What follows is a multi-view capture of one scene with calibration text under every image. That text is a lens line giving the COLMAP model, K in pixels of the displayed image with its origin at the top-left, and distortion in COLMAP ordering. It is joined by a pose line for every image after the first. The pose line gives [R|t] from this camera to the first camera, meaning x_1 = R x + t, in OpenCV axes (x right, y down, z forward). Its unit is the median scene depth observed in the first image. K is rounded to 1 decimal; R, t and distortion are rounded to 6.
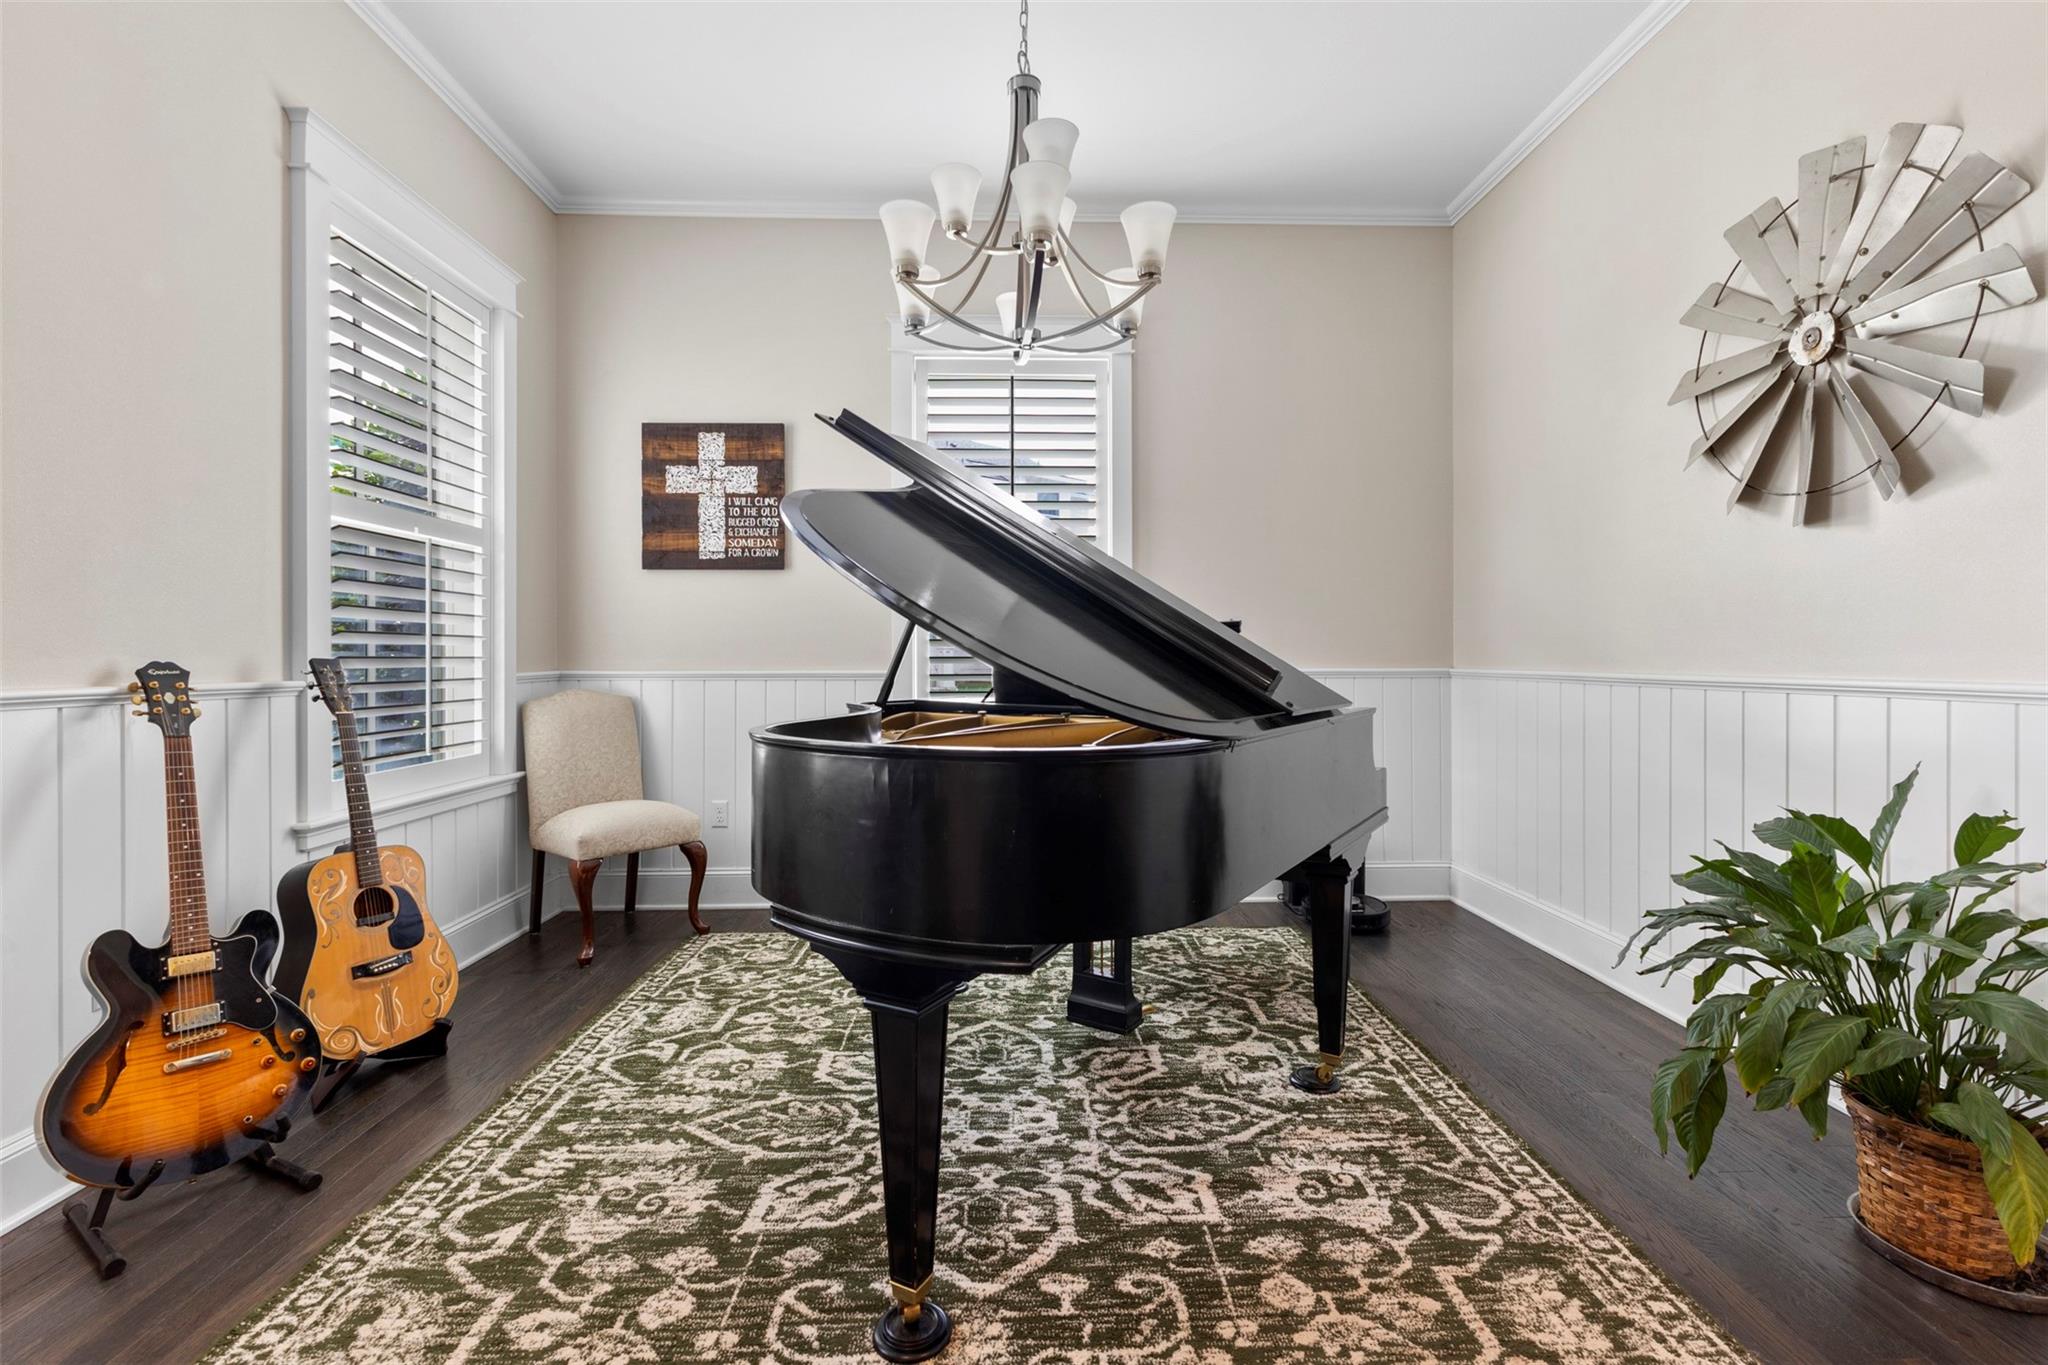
lens RADIAL K [[888.1, 0, 1033.1], [0, 888.1, 659.8], [0, 0, 1]] dist [0.003627, 0.000478]
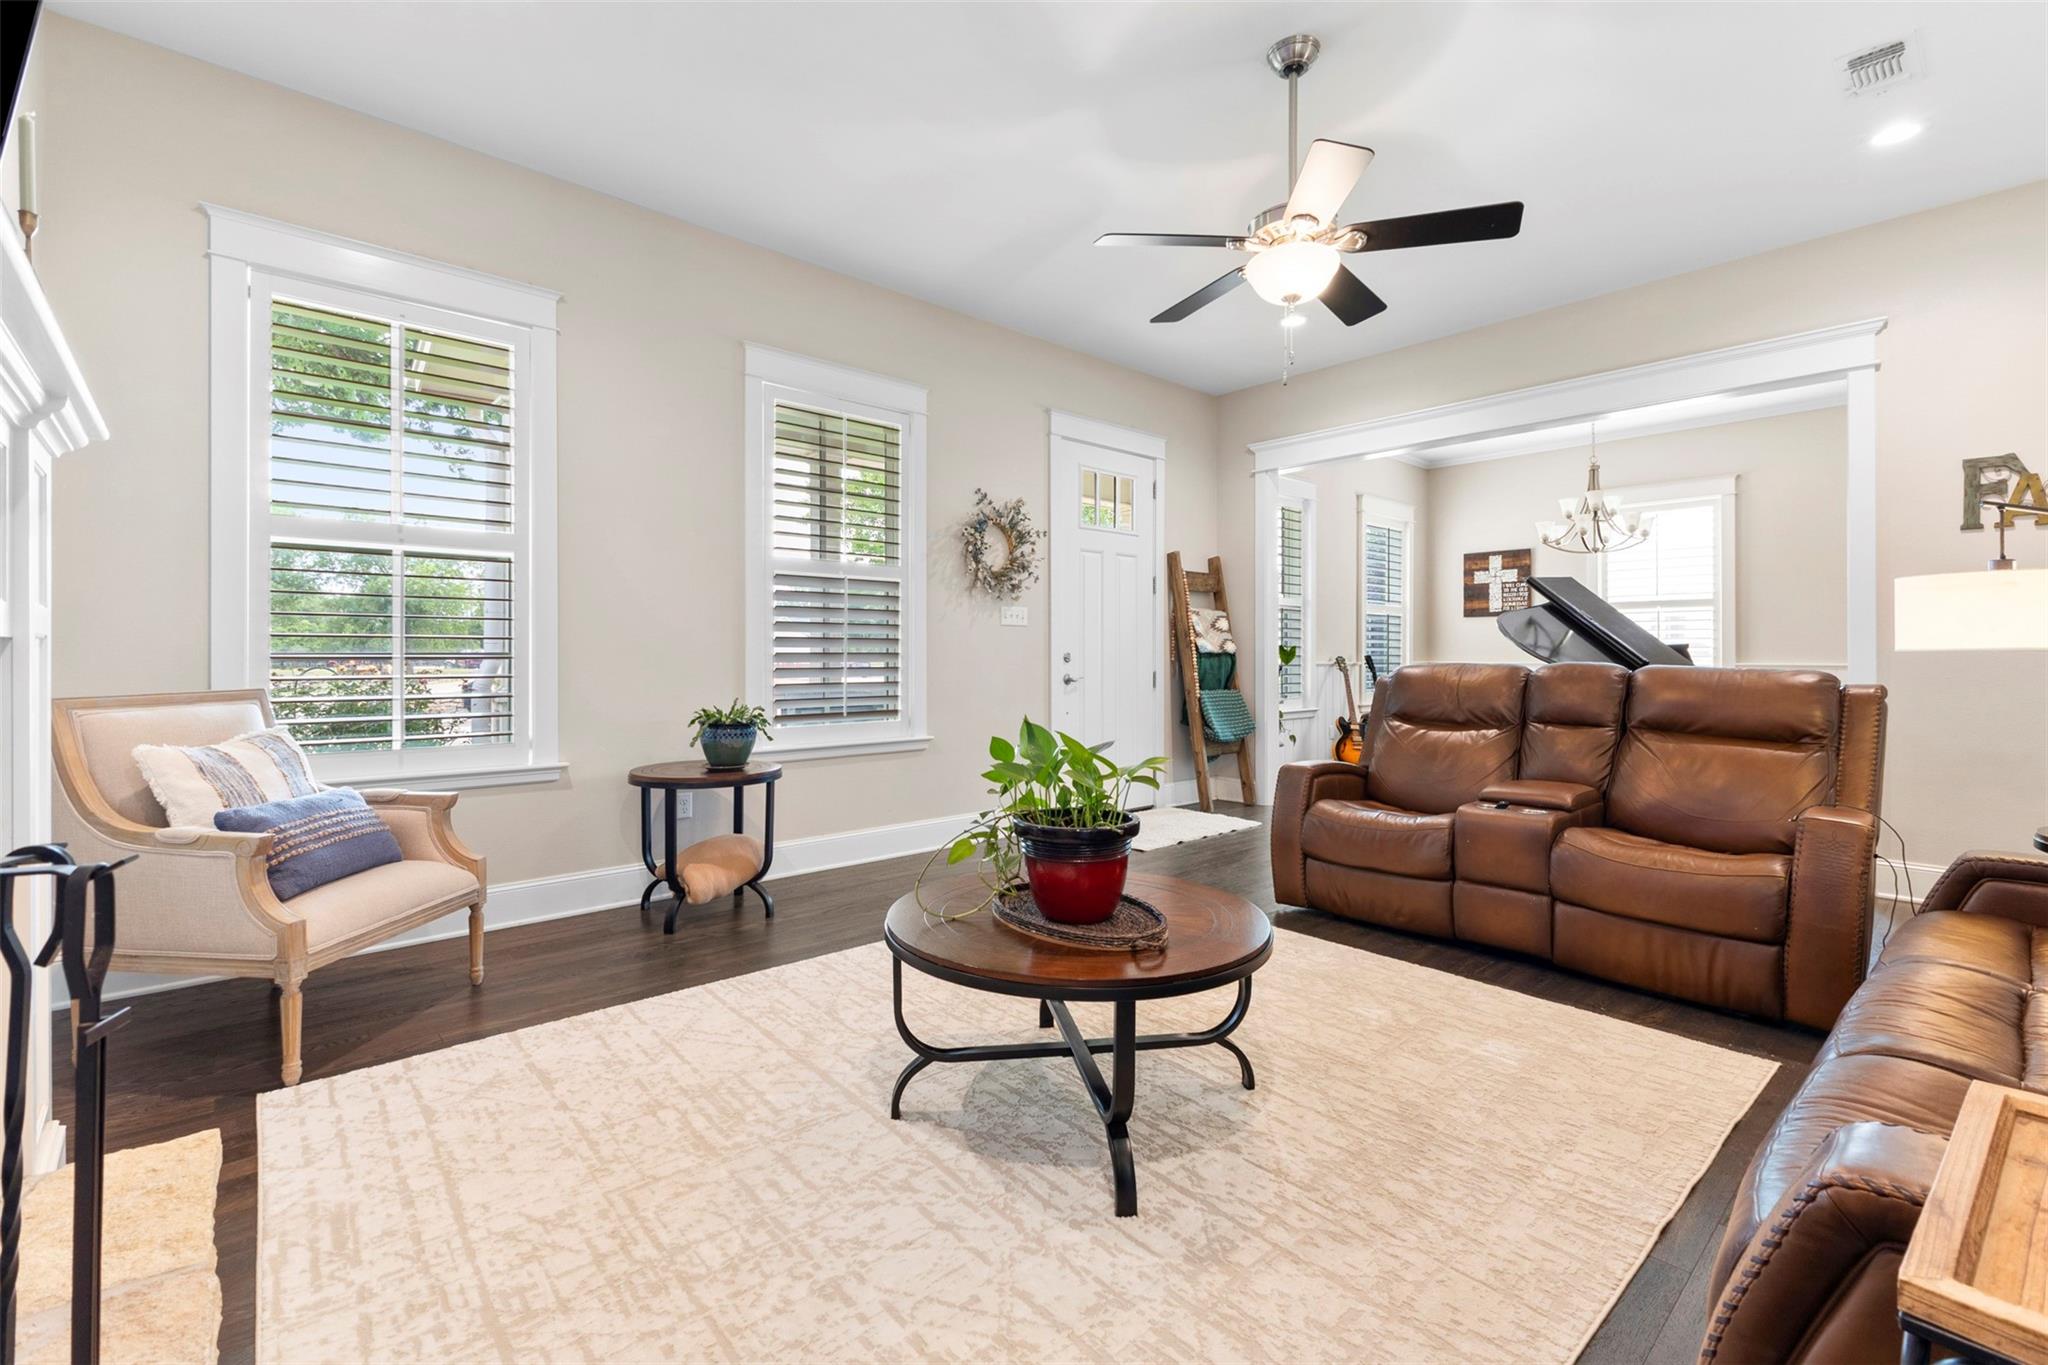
lens RADIAL K [[888.1, 0, 1033.1], [0, 888.1, 659.8], [0, 0, 1]] dist [0.003627, 0.000478]
pose [[0.649667, 0.007579, -0.760181, 0.579922], [-0.008011, 0.999963, 0.003122, 0.007721], [0.760176, 0.004061, 0.649704, -1.324906]]
